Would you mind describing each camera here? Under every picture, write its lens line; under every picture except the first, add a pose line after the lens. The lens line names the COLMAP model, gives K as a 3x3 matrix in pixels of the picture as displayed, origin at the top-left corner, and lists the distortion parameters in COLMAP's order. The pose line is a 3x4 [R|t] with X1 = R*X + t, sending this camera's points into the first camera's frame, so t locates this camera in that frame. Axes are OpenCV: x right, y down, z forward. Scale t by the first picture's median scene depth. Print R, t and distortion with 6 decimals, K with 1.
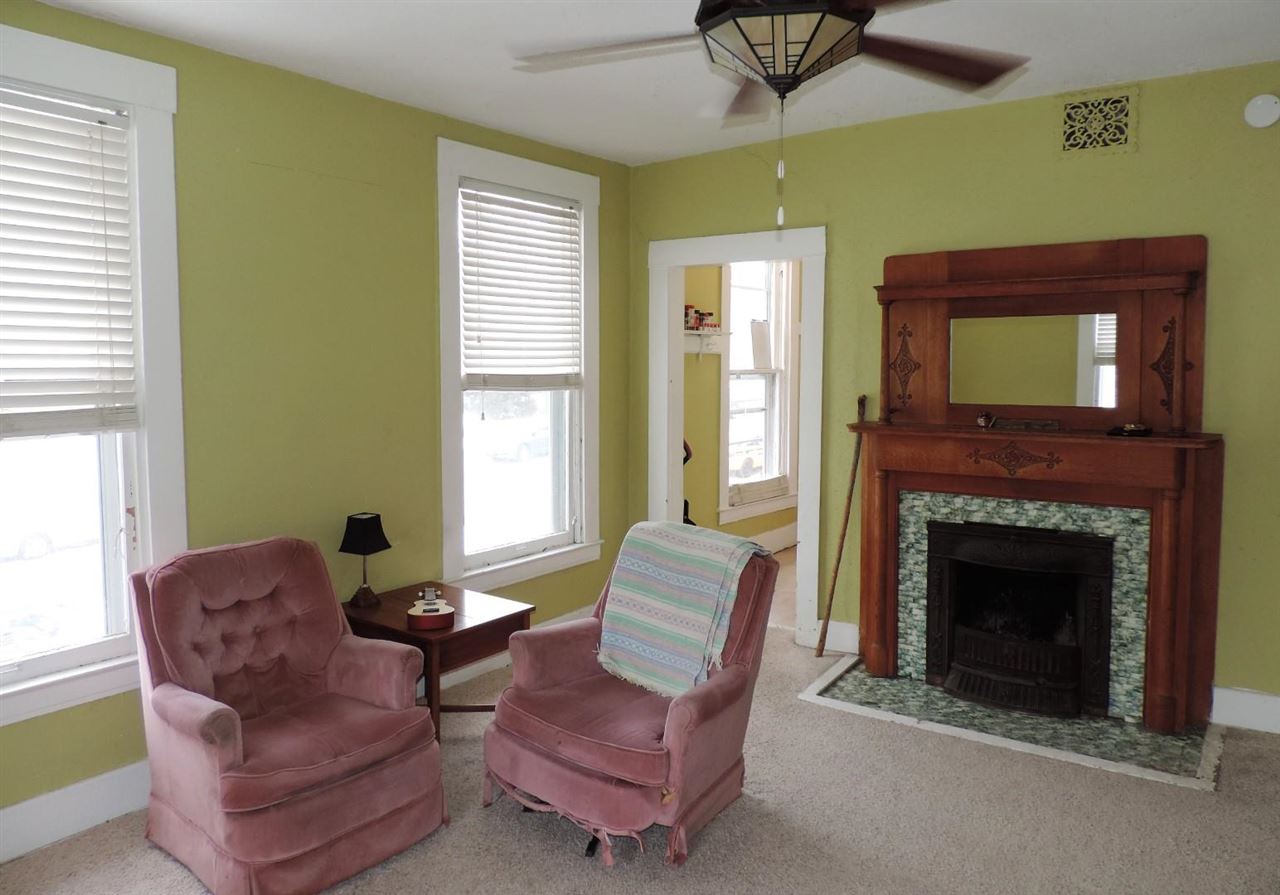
lens RADIAL K [[926.8, 0, 640.4], [0, 926.8, 412.4], [0, 0, 1]] dist [-0.010590, 0.000372]
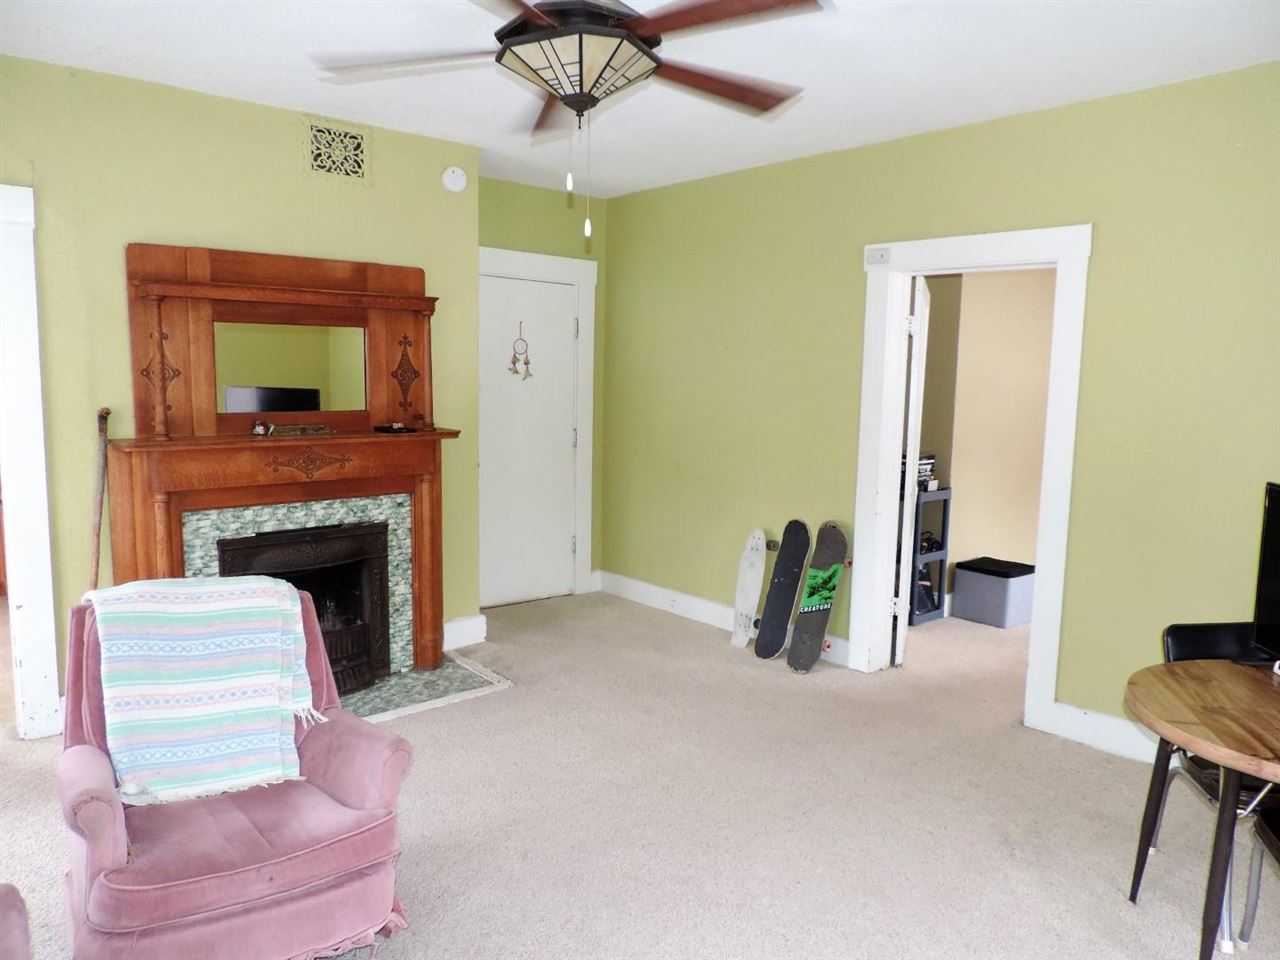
lens RADIAL K [[923.1, 0, 640.0], [0, 923.1, 480.0], [0, 0, 1]] dist [-0.023800, 0.004452]
pose [[0.229189, -0.102118, 0.968010, -0.520840], [0.049234, 0.994425, 0.093248, -0.008944], [-0.972136, 0.026288, 0.232939, 0.406201]]
